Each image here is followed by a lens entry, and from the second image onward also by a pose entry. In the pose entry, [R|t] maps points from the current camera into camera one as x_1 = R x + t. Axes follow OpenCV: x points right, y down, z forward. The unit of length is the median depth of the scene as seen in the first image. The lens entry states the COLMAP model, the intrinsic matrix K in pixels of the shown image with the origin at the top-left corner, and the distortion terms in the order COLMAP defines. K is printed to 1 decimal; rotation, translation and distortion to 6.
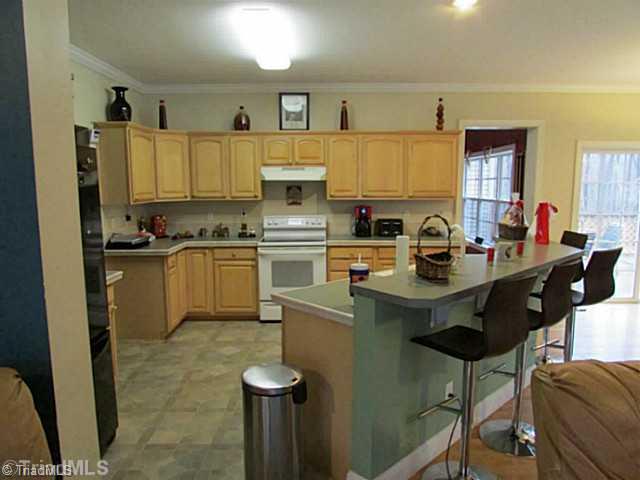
lens RADIAL K [[461.1, 0, 320.0], [0, 461.1, 240.0], [0, 0, 1]] dist [-0.005250, -0.001308]
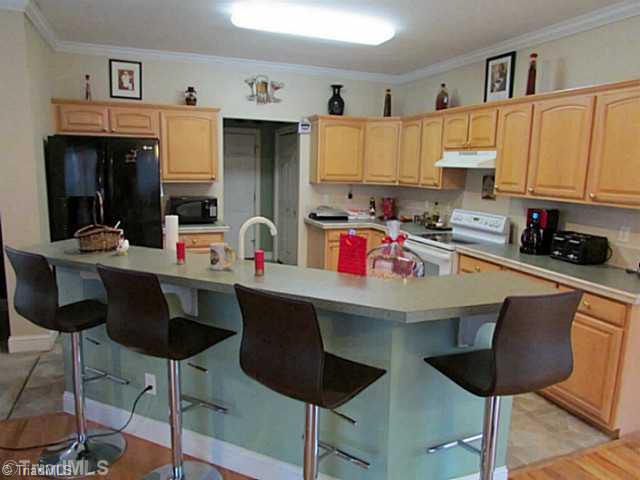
lens RADIAL K [[461.1, 0, 320.0], [0, 461.1, 240.0], [0, 0, 1]] dist [-0.005250, -0.001308]
pose [[0.349986, 0.164231, -0.922246, 0.620278], [-0.145637, 0.982080, 0.119618, -0.063807], [0.925365, 0.092448, 0.367632, 0.475935]]
